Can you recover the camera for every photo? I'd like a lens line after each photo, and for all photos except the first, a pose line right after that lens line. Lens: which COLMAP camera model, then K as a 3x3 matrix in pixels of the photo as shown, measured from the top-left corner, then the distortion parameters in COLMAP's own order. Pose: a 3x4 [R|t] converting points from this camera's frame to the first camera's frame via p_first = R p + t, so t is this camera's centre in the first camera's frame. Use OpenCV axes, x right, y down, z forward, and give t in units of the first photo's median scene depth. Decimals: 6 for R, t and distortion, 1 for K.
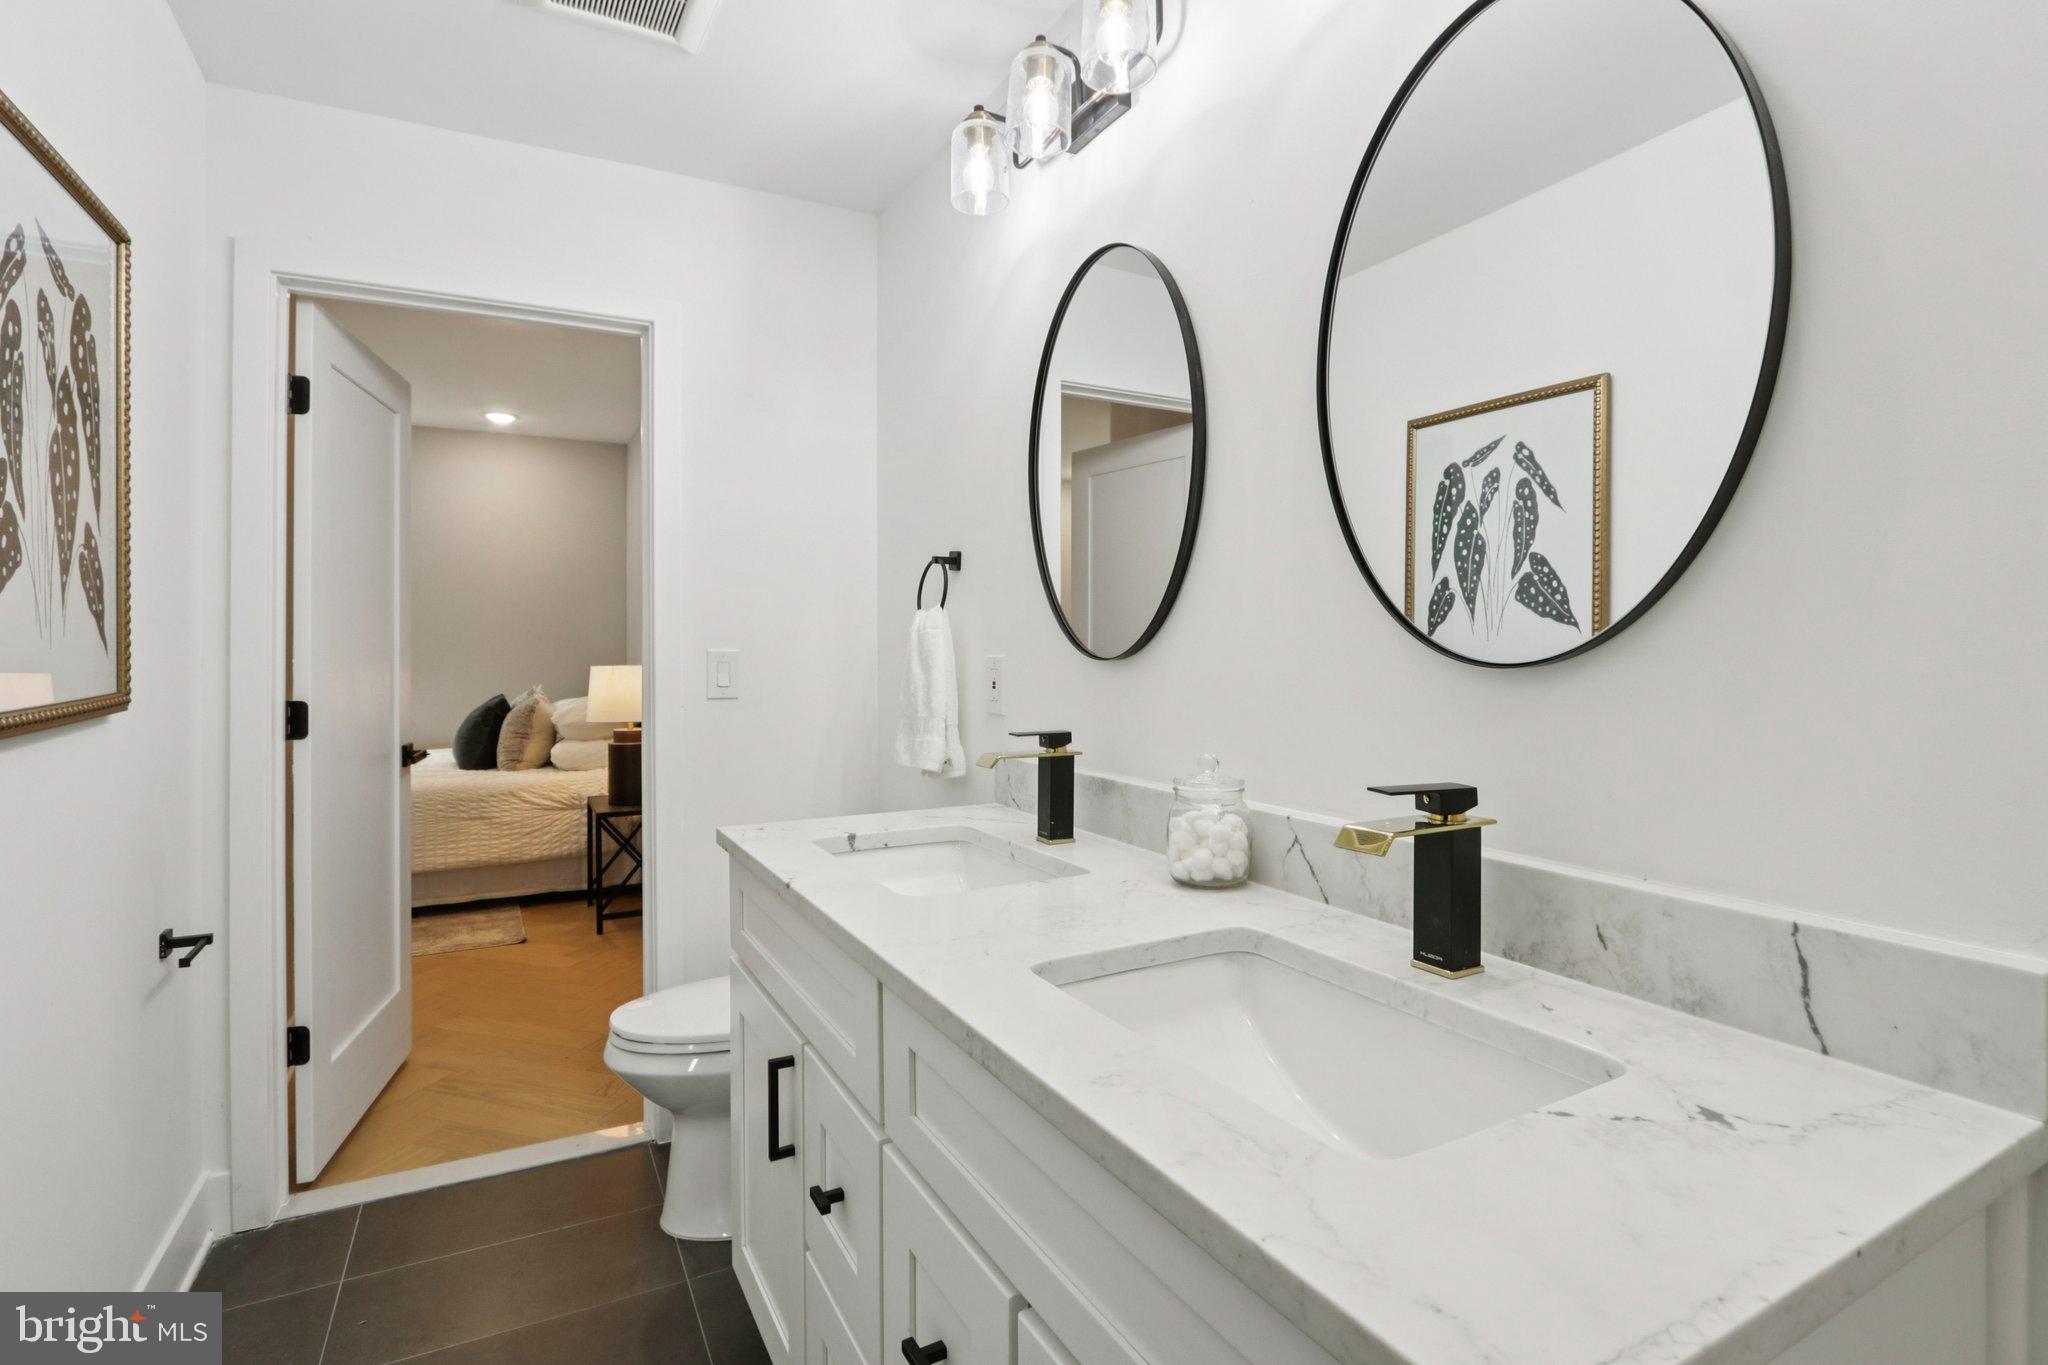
lens RADIAL K [[967.6, 0, 1014.4], [0, 967.6, 654.6], [0, 0, 1]] dist [-0.025945, 0.007437]
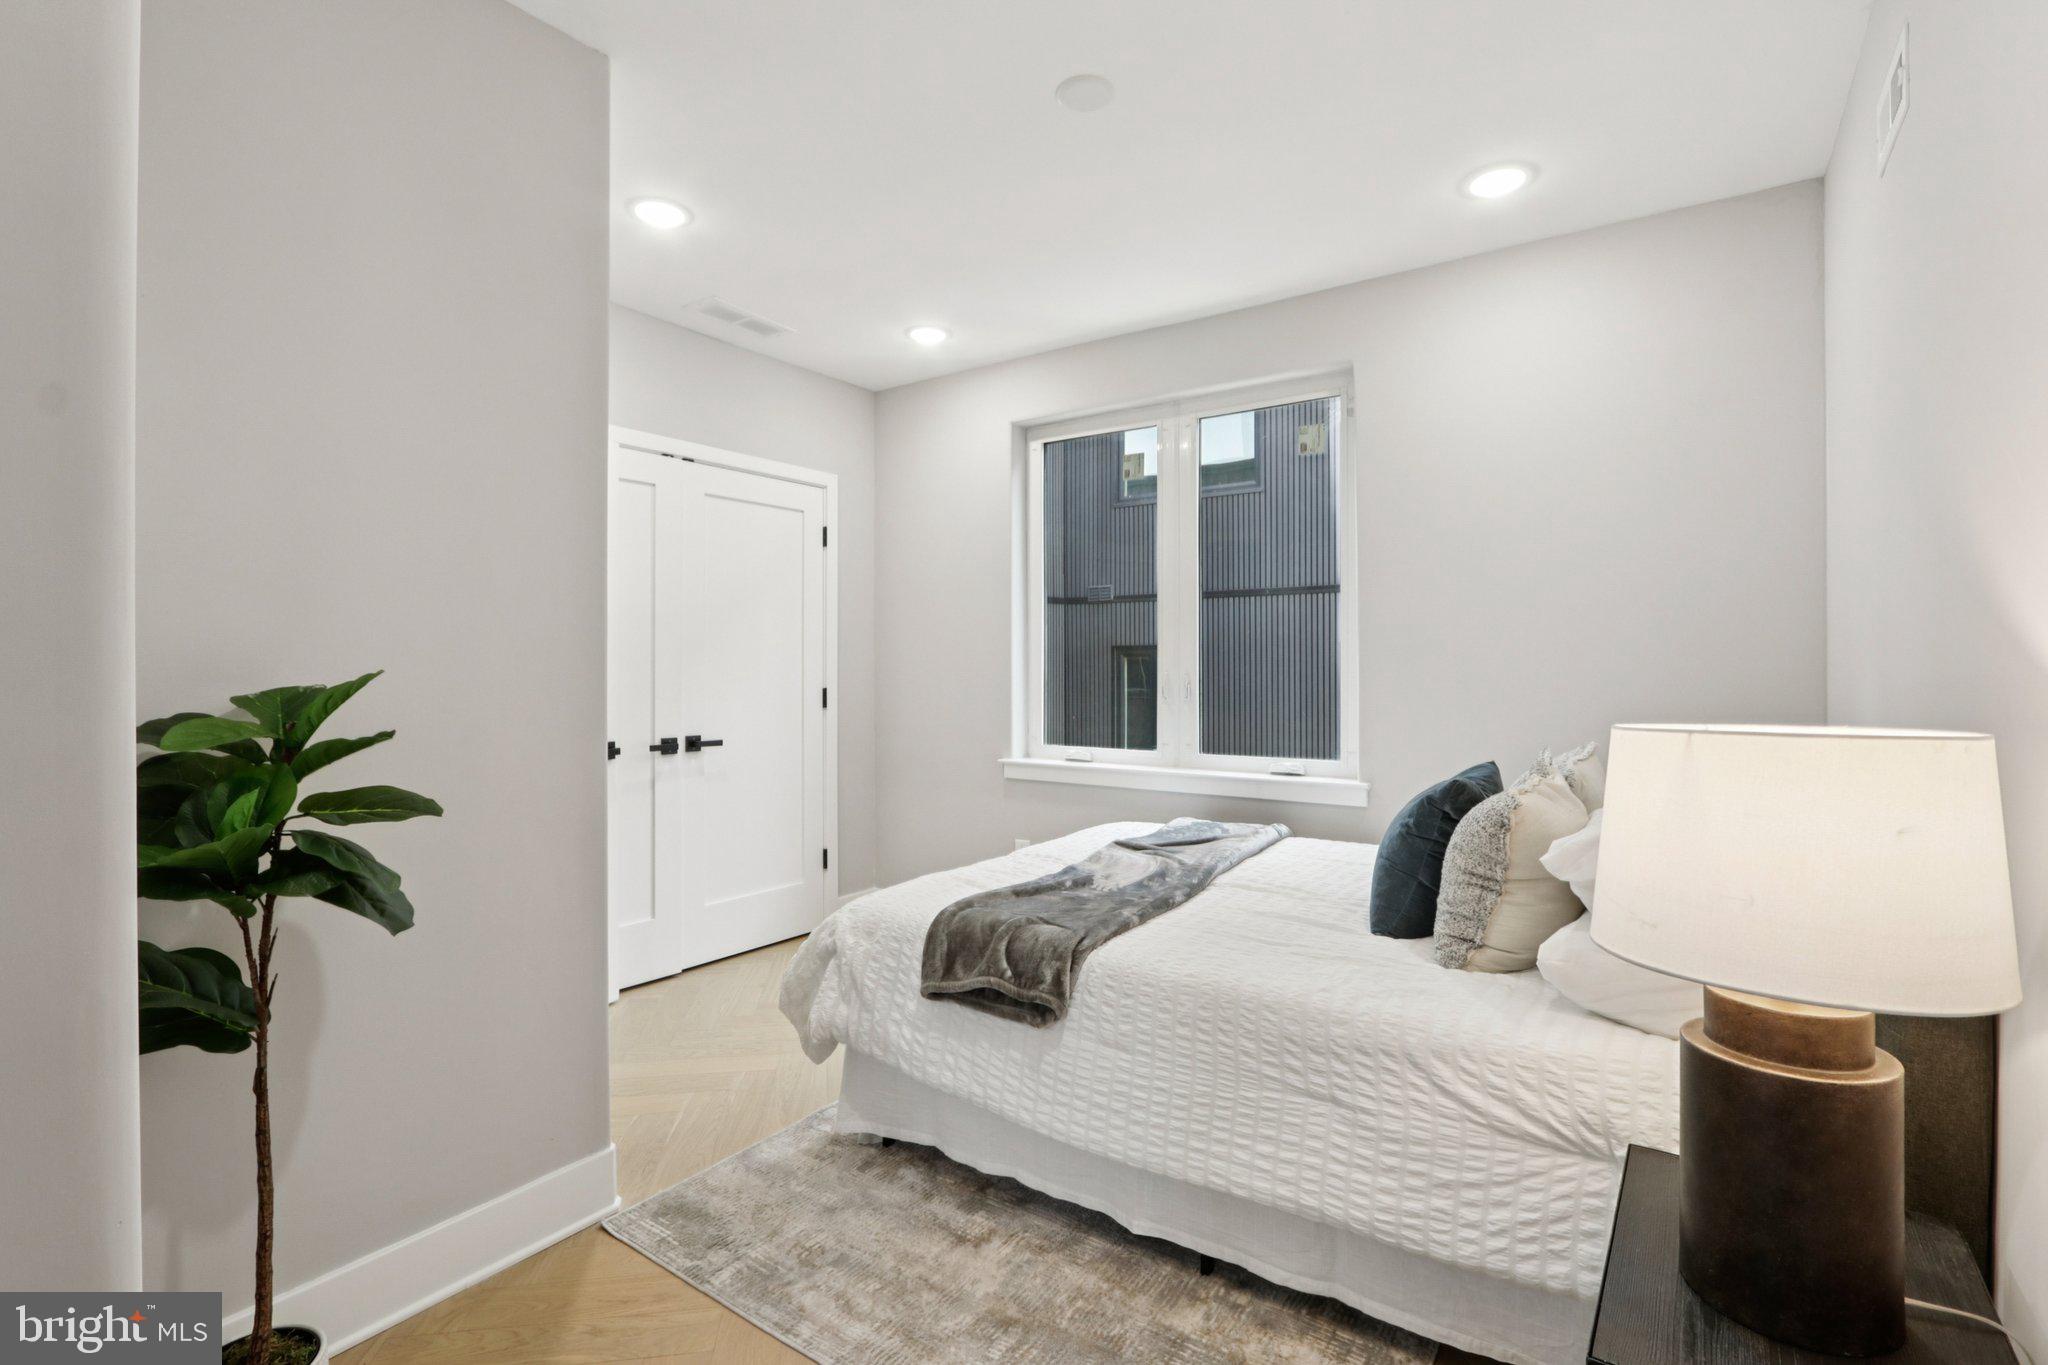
lens RADIAL K [[949.0, 0, 1011.7], [0, 949.0, 674.9], [0, 0, 1]] dist [-0.021174, 0.001176]
pose [[0.435538, 0.005699, -0.900152, -0.246966], [0.001299, 0.999975, 0.006959, -0.004234], [0.900170, -0.004200, 0.435519, 0.655378]]
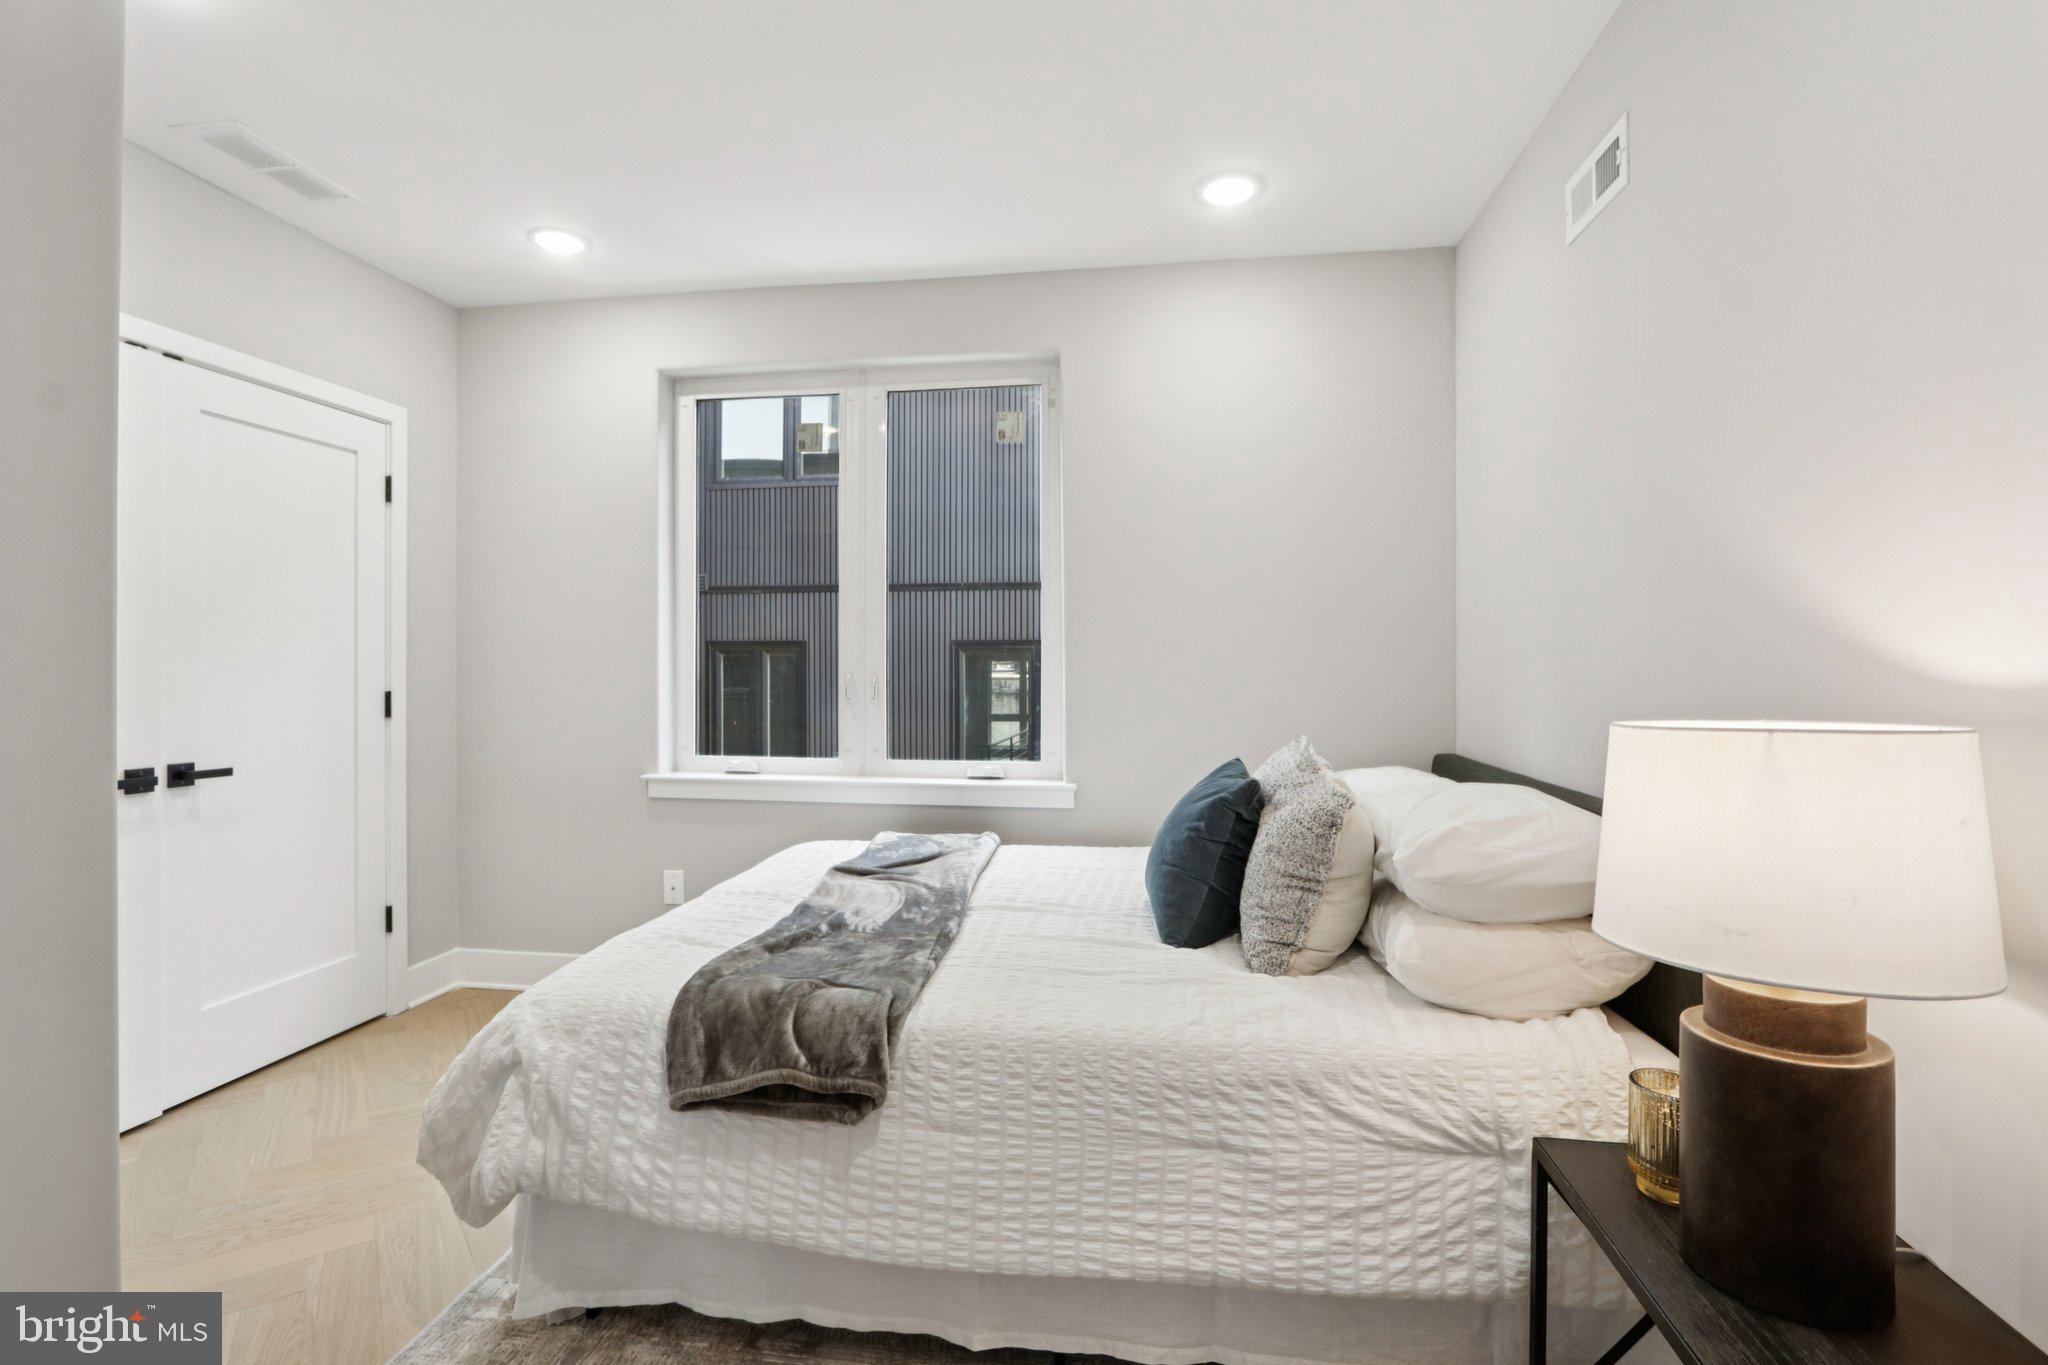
lens RADIAL K [[959.8, 0, 1022.4], [0, 959.8, 670.9], [0, 0, 1]] dist [-0.019838, 0.001564]
pose [[0.796867, 0.003730, -0.604144, -0.369008], [-0.000892, 0.999987, 0.004996, -0.003869], [0.604155, -0.003442, 0.796860, 0.621389]]
